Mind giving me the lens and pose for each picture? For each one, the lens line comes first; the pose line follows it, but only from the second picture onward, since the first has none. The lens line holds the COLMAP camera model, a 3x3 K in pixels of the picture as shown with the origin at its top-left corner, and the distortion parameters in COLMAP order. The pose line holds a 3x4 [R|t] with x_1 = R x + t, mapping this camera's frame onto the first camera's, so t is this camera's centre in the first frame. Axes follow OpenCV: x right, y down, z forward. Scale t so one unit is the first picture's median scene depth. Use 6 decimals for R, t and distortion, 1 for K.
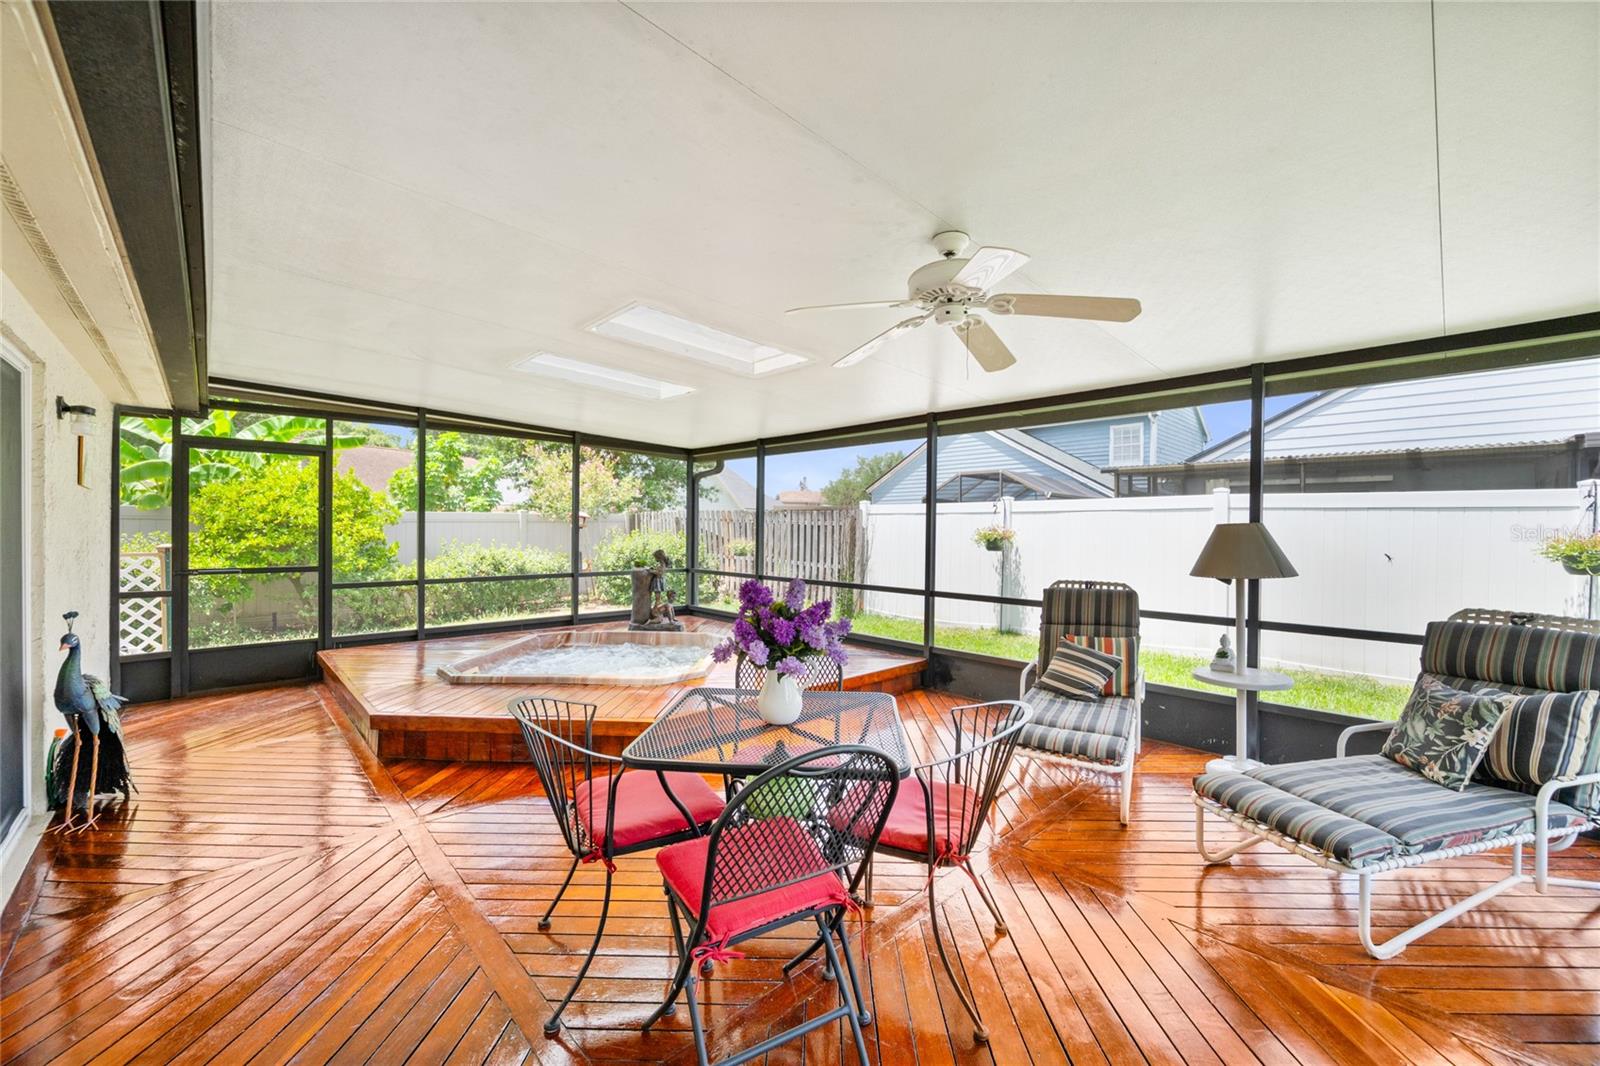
lens RADIAL K [[625.1, 0, 810.7], [0, 625.1, 532.2], [0, 0, 1]] dist [-0.000319, -0.000091]
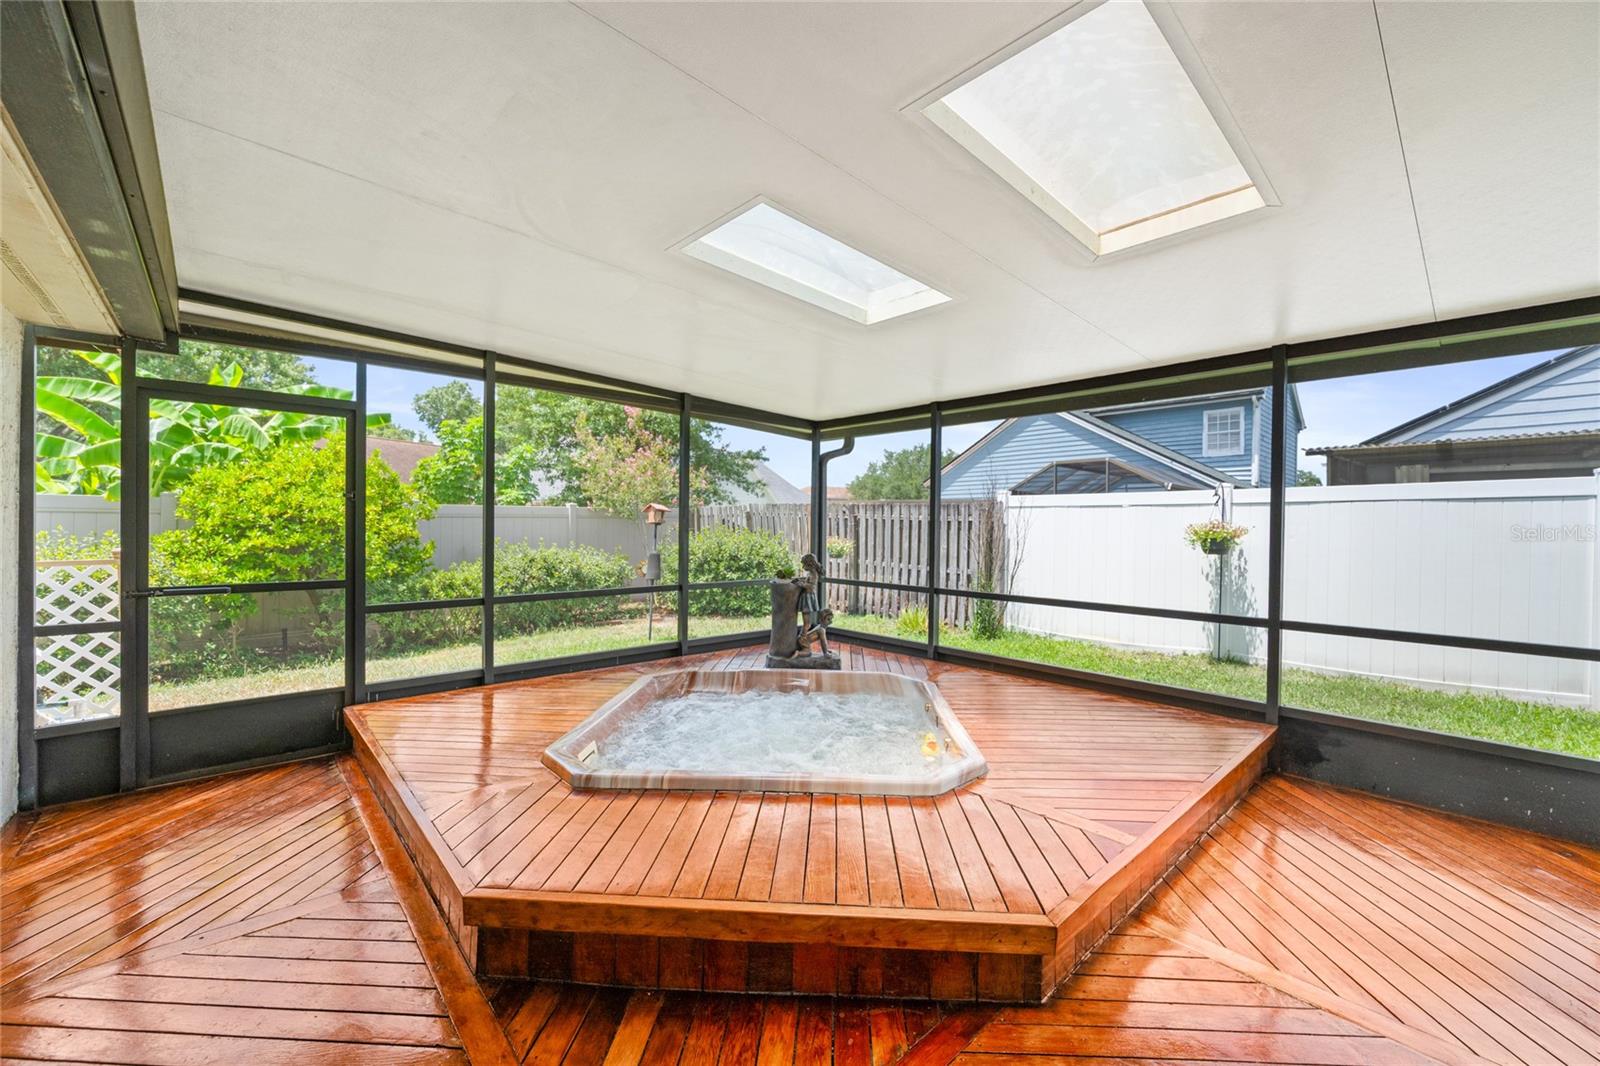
lens RADIAL K [[630.1, 0, 809.9], [0, 630.1, 531.3], [0, 0, 1]] dist [-0.000933, -0.000270]
pose [[0.999861, 0.000448, -0.016659, -0.216646], [-0.000390, 0.999994, 0.003468, -0.000732], [0.016660, -0.003461, 0.999855, 0.259344]]
